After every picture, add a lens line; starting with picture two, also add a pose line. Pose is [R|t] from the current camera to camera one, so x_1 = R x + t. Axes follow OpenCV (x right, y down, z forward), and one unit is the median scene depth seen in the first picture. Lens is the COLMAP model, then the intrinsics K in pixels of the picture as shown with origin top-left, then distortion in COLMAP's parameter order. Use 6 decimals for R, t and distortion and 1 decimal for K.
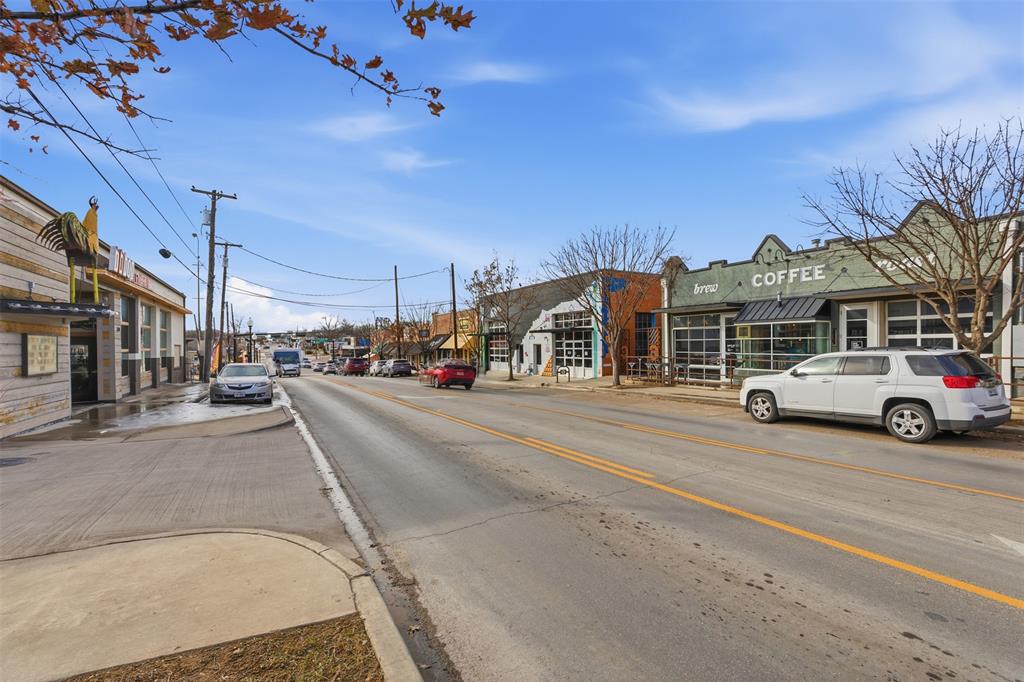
lens RADIAL K [[469.1, 0, 514.1], [0, 469.1, 344.6], [0, 0, 1]] dist [-0.002368, 0.000182]
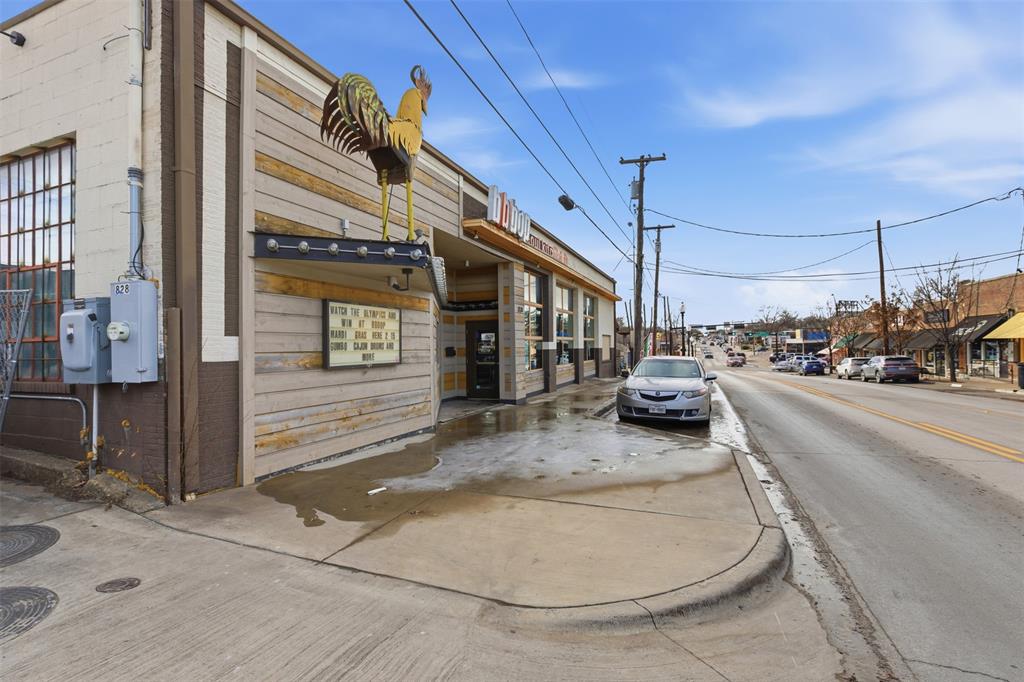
lens RADIAL K [[469.1, 0, 513.0], [0, 469.1, 340.8], [0, 0, 1]] dist [-0.002368, 0.000182]
pose [[0.645473, -0.006224, -0.763758, -0.184458], [0.007187, 0.999972, -0.002074, 0.015140], [0.763750, -0.004150, 0.645499, 0.352042]]
